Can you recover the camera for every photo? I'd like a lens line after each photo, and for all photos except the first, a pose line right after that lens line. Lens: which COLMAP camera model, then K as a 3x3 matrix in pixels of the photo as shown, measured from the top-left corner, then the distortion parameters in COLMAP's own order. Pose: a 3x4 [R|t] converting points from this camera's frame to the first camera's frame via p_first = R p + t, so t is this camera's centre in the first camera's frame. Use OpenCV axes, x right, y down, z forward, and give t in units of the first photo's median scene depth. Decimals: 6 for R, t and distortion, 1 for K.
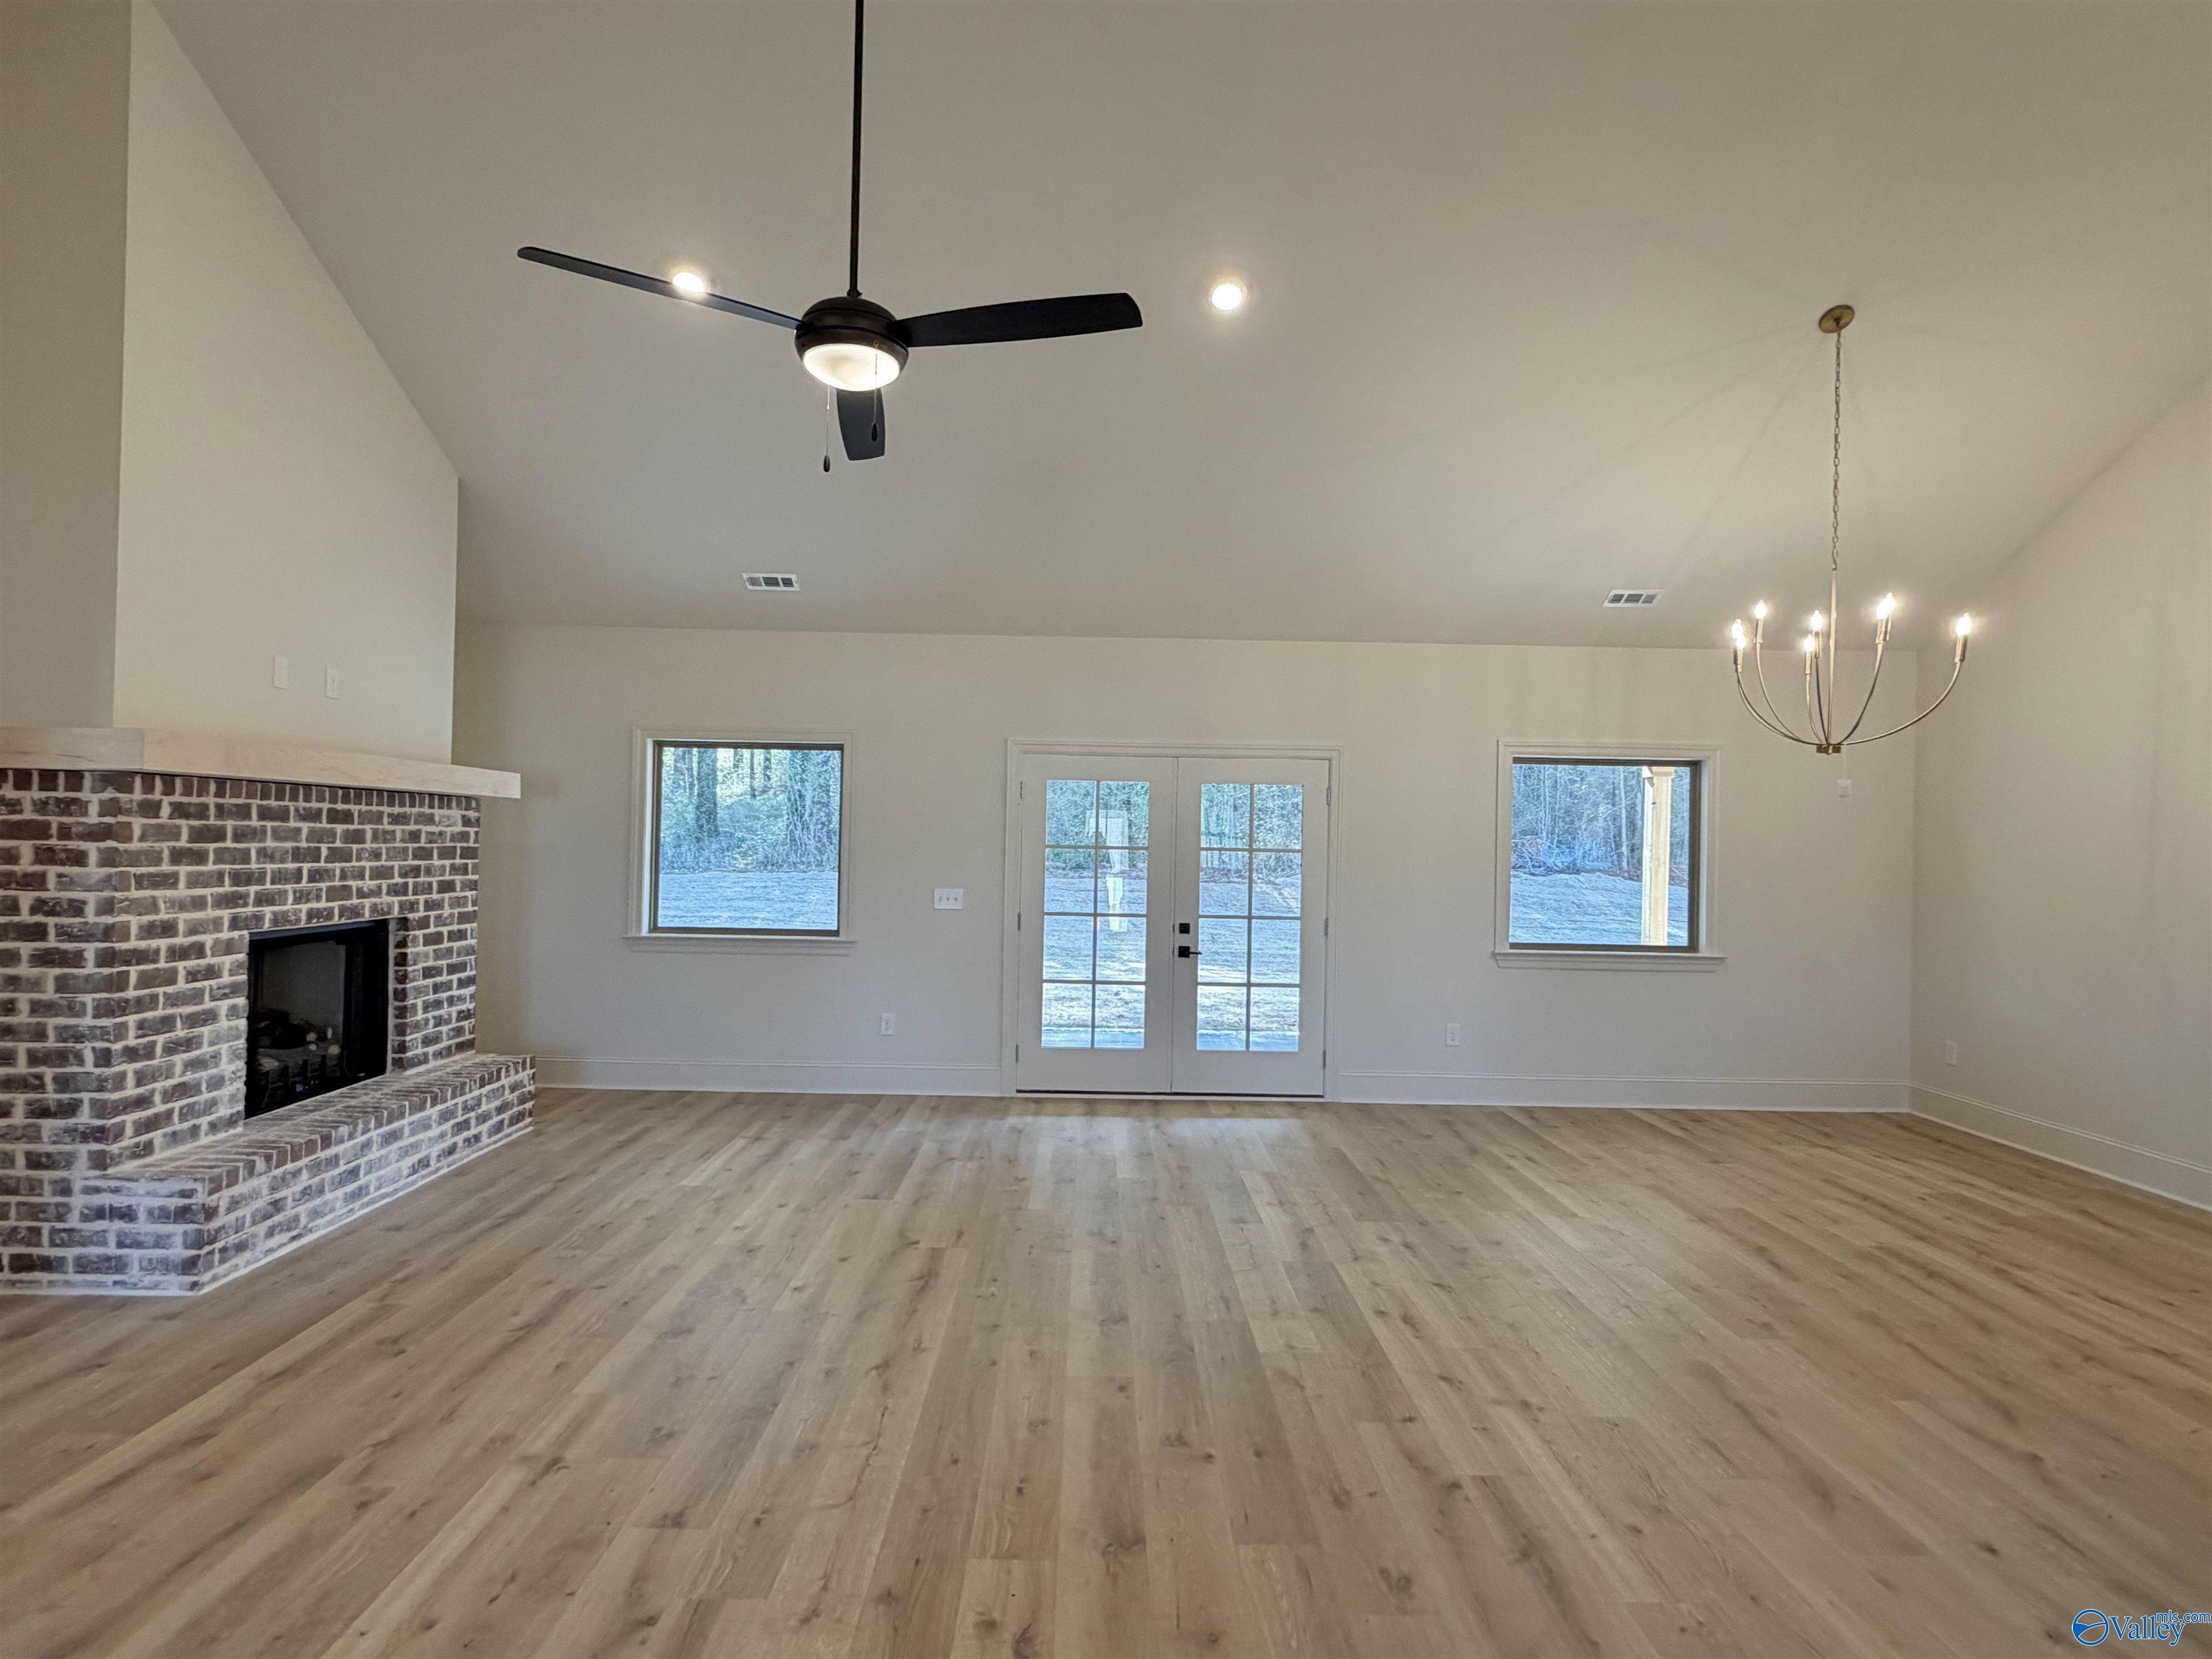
lens RADIAL K [[1182.7, 0, 1104.6], [0, 1182.7, 830.3], [0, 0, 1]] dist [0.000458, -0.001387]
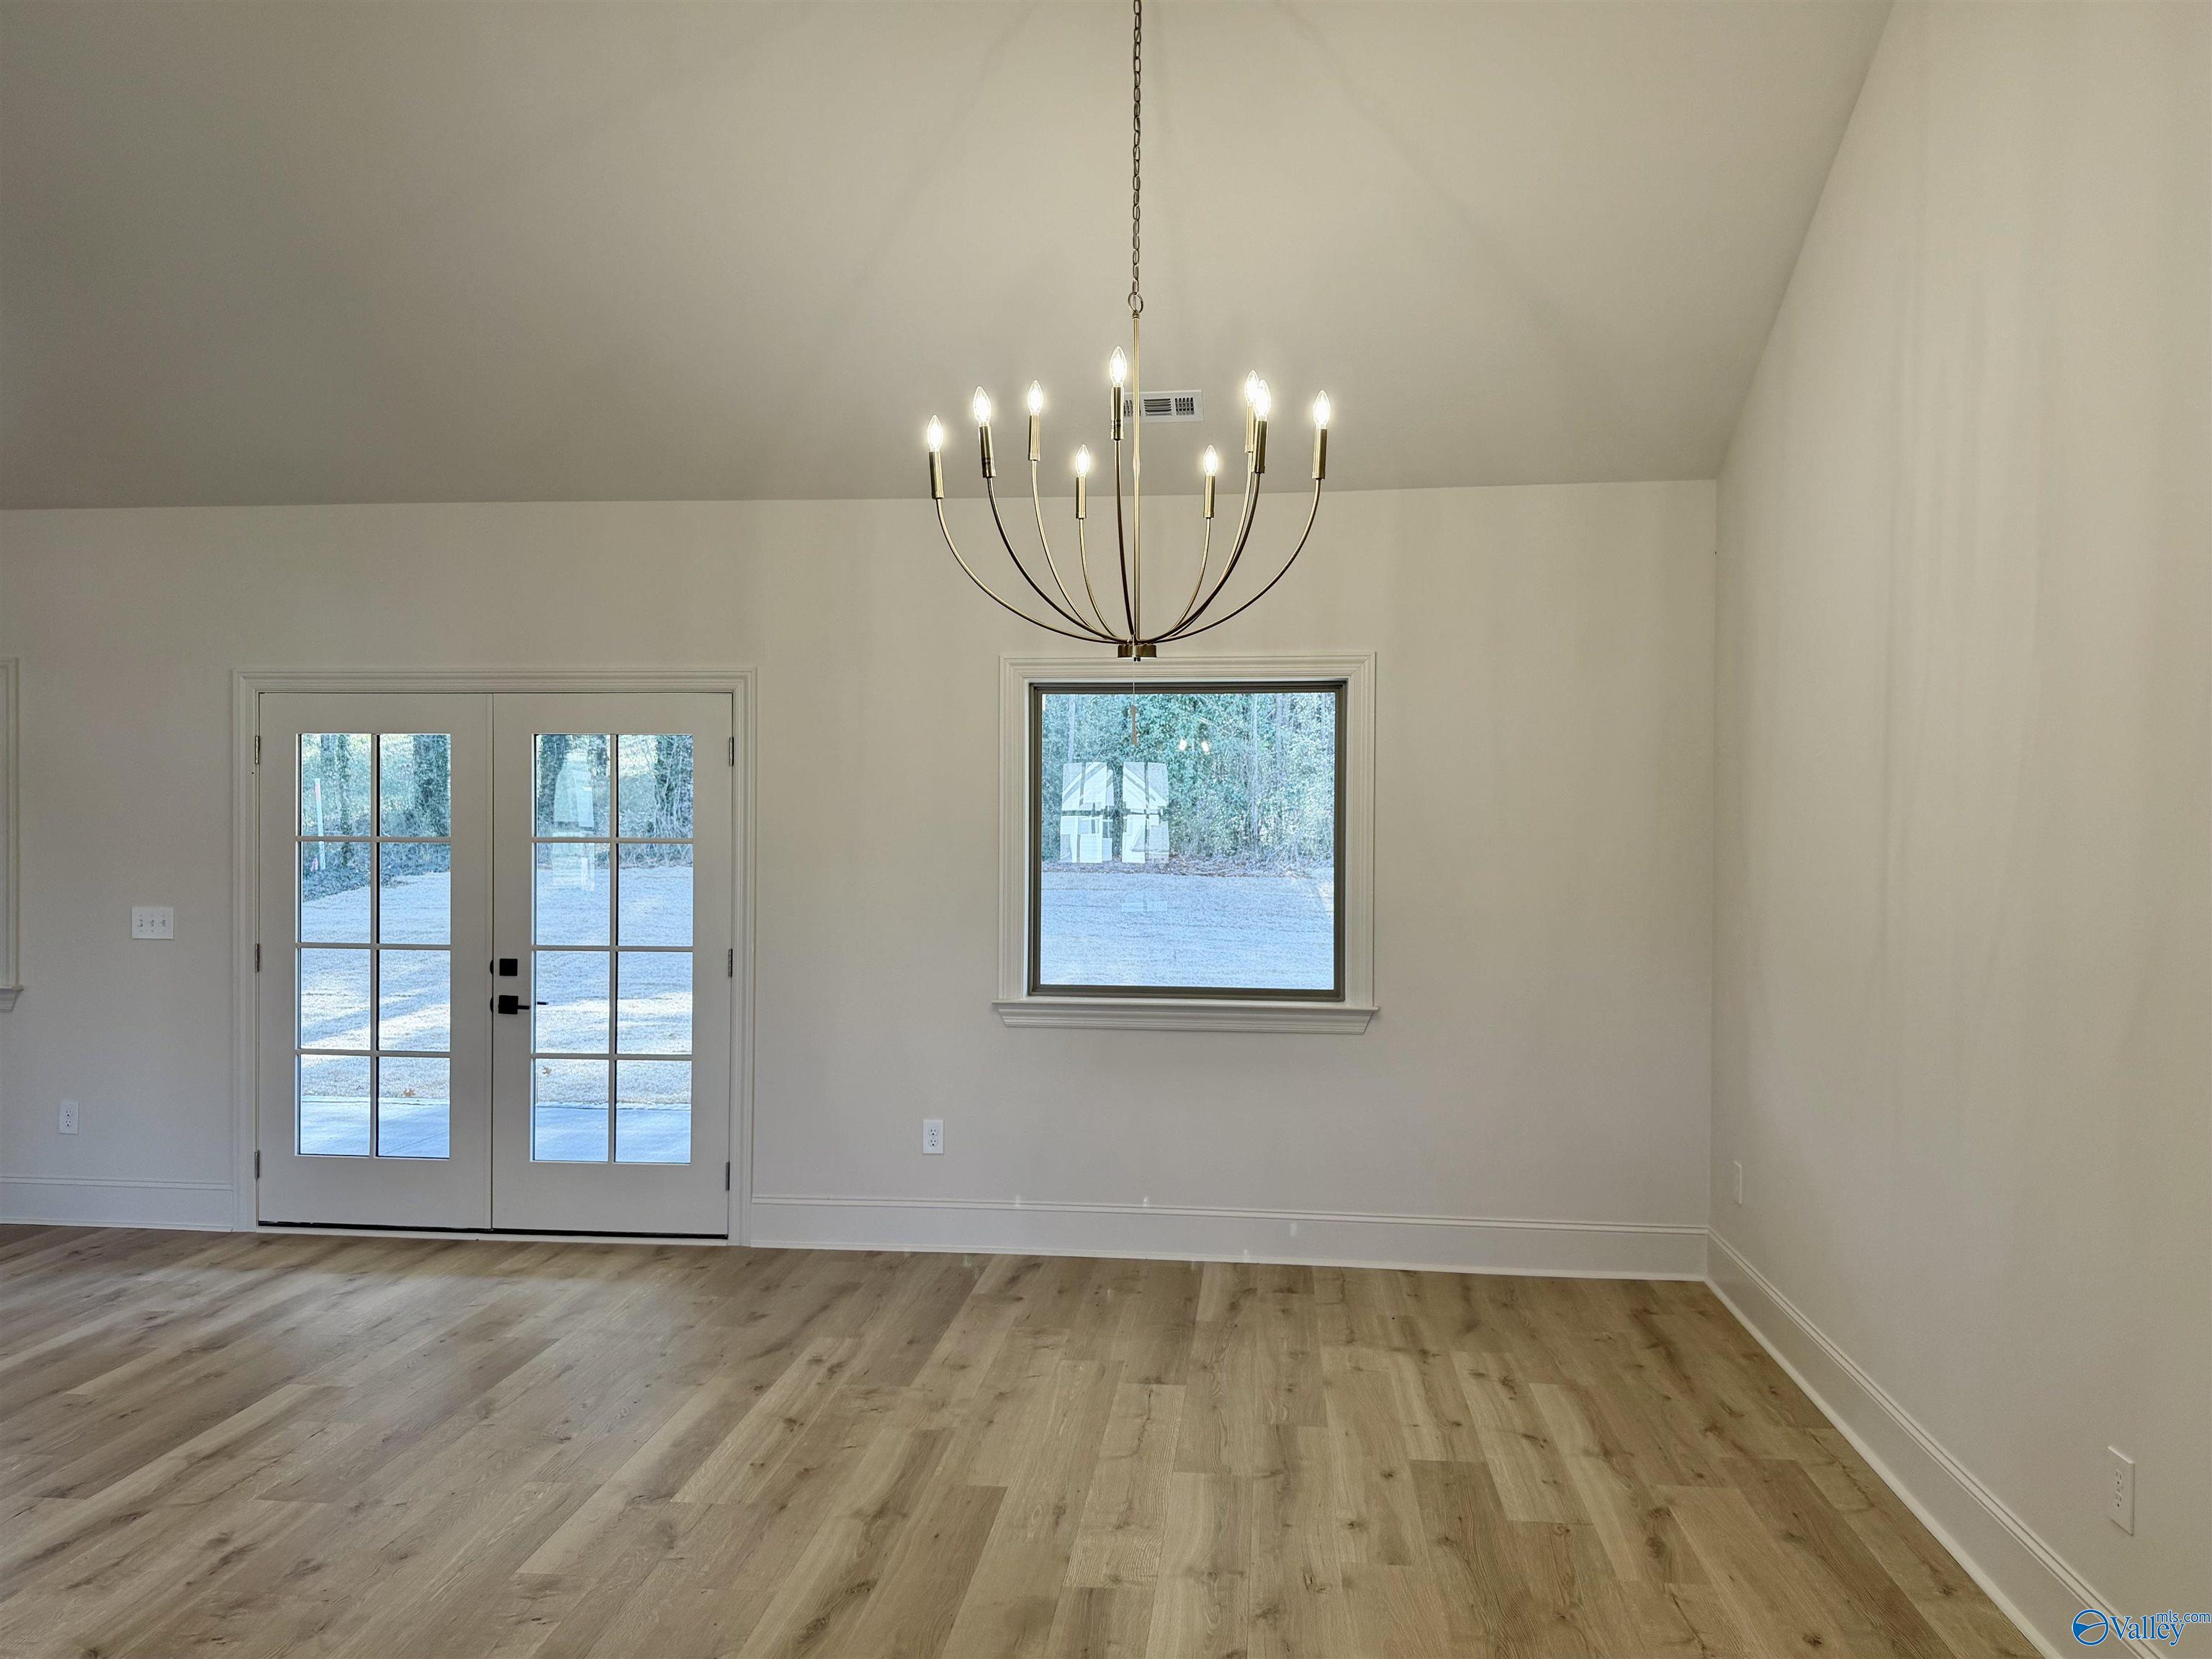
lens RADIAL K [[1615.9, 0, 1105.7], [0, 1615.9, 818.2], [0, 0, 1]] dist [0.010572, -0.019947]
pose [[0.993752, -0.013686, -0.110764, 0.731694], [0.014818, 0.999846, 0.009403, 0.001399], [0.110618, -0.010986, 0.993802, 0.282803]]
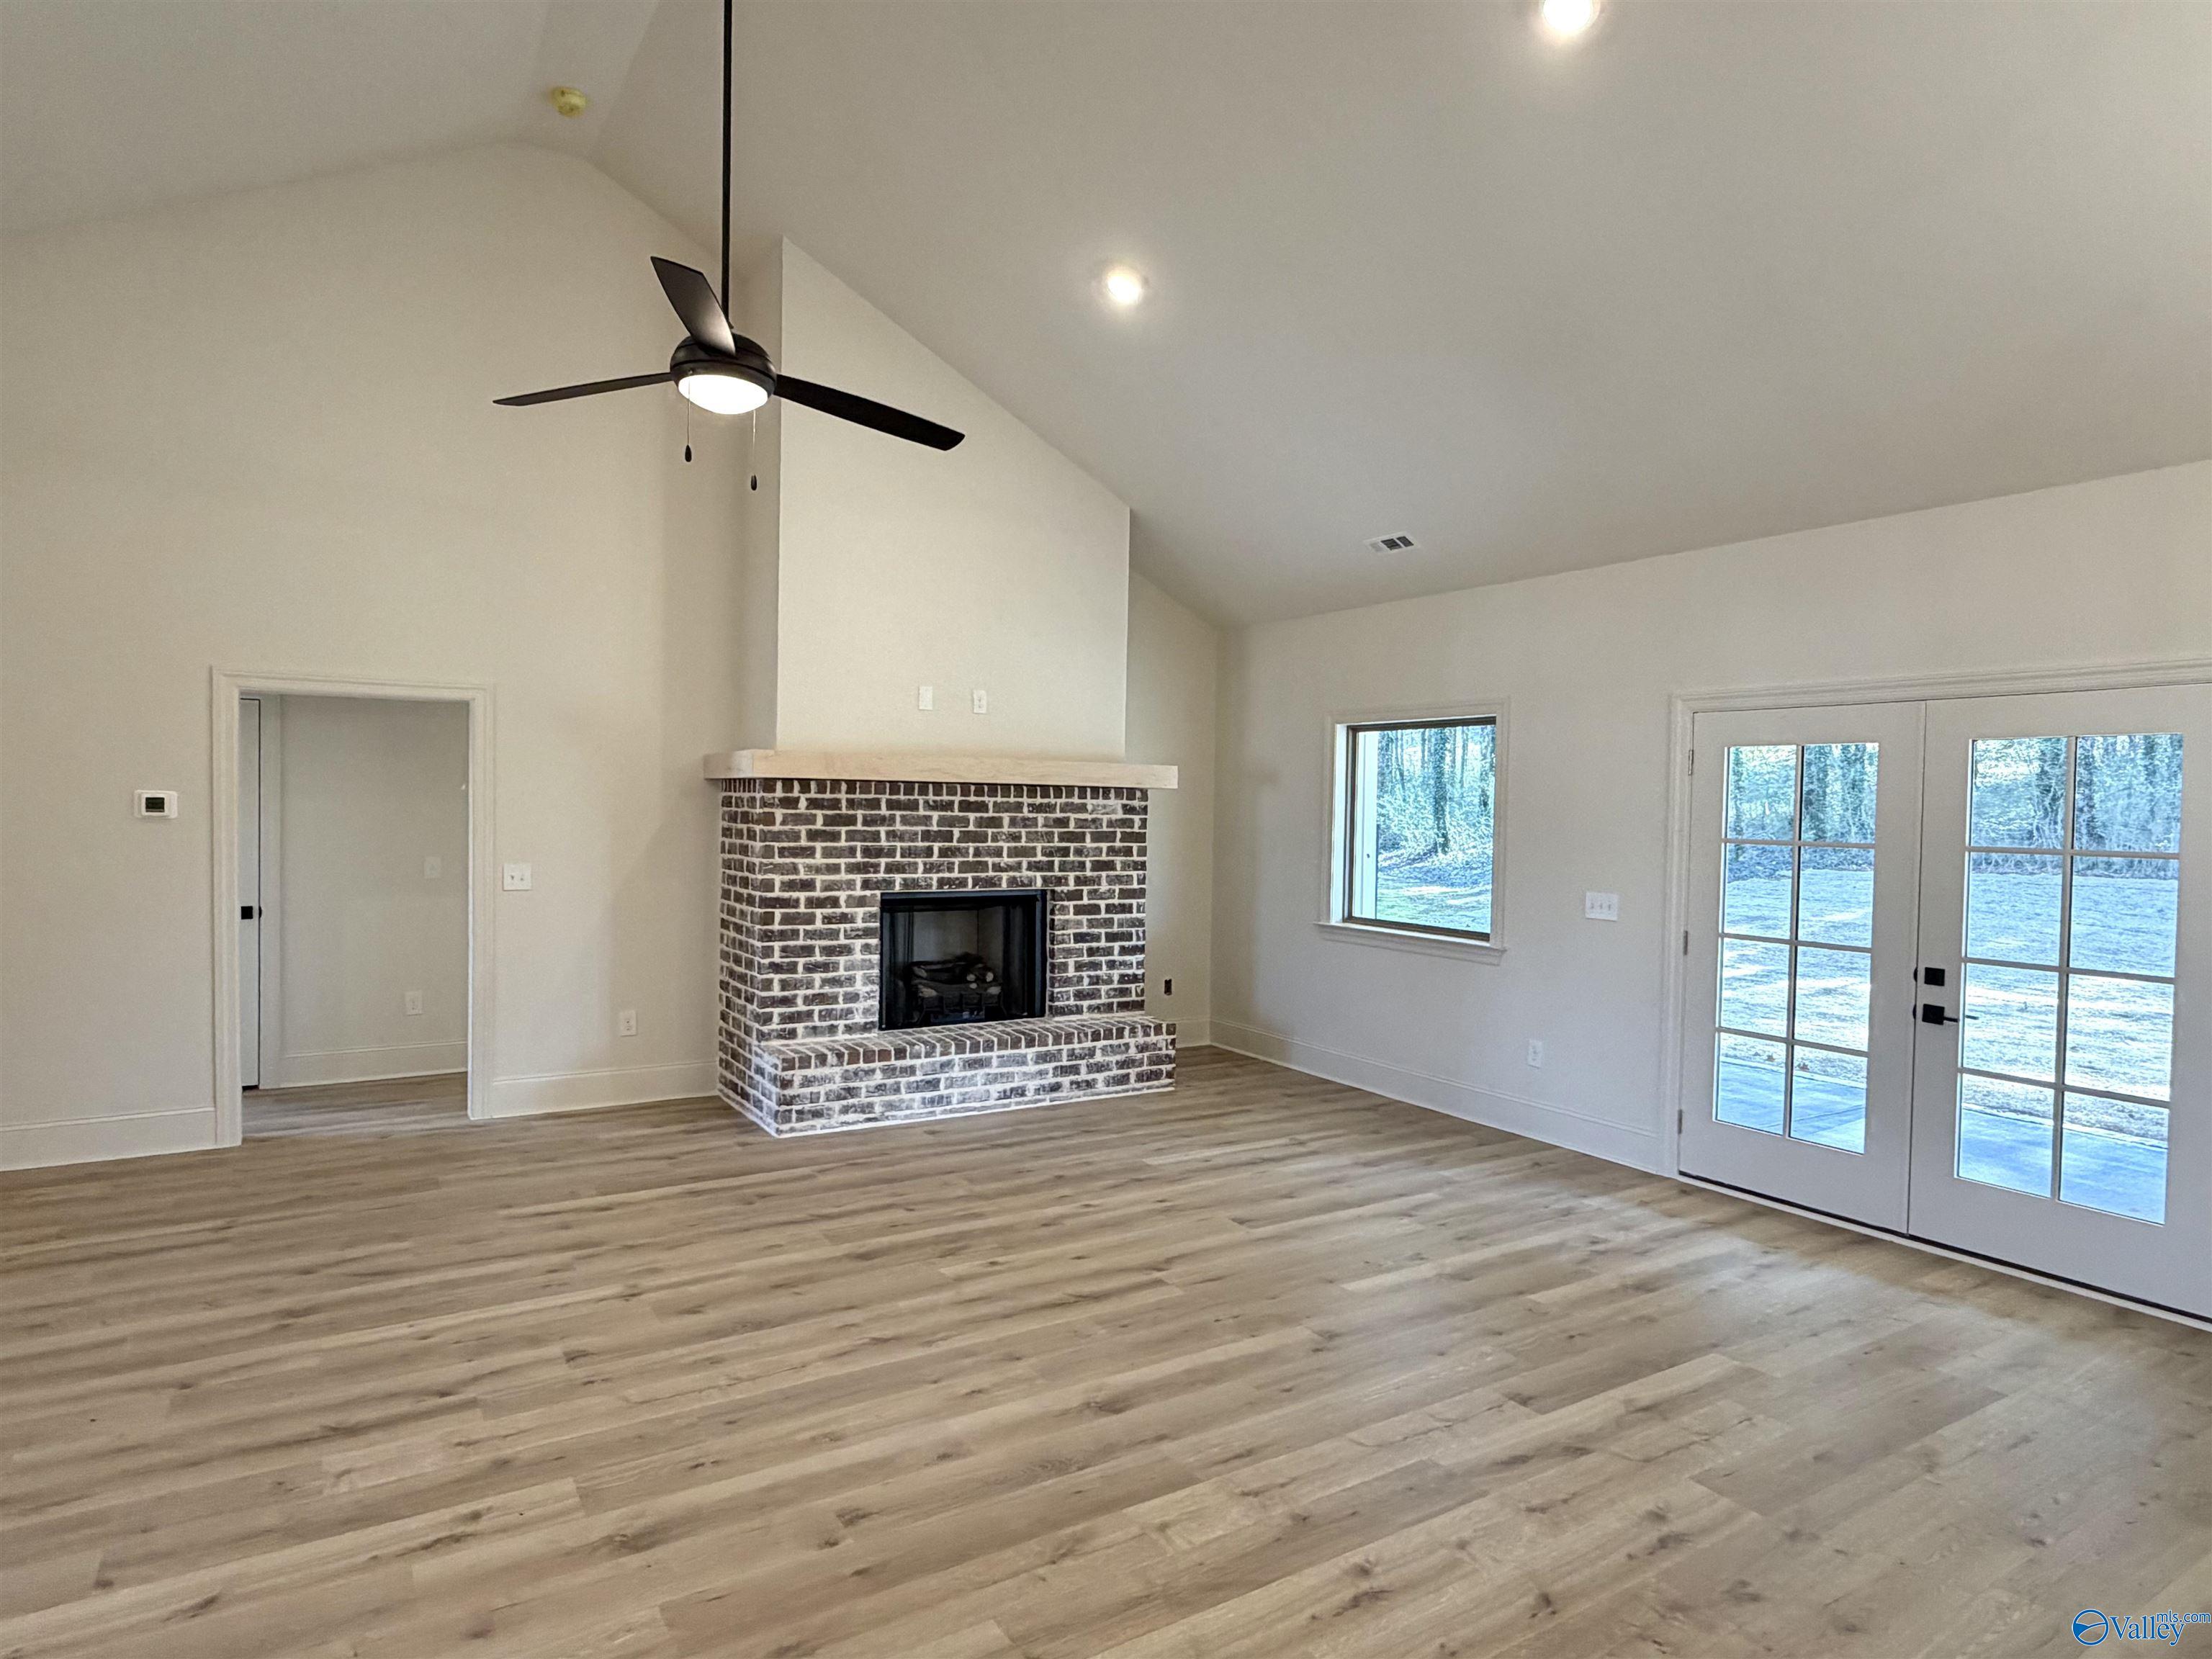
lens RADIAL K [[1250.4, 0, 1098.5], [0, 1250.4, 835.3], [0, 0, 1]] dist [-0.004977, 0.004638]
pose [[0.524015, 0.012600, -0.851616, 0.604071], [-0.000604, 0.999896, 0.014422, -0.000349], [0.851709, -0.007043, 0.523968, 0.434712]]
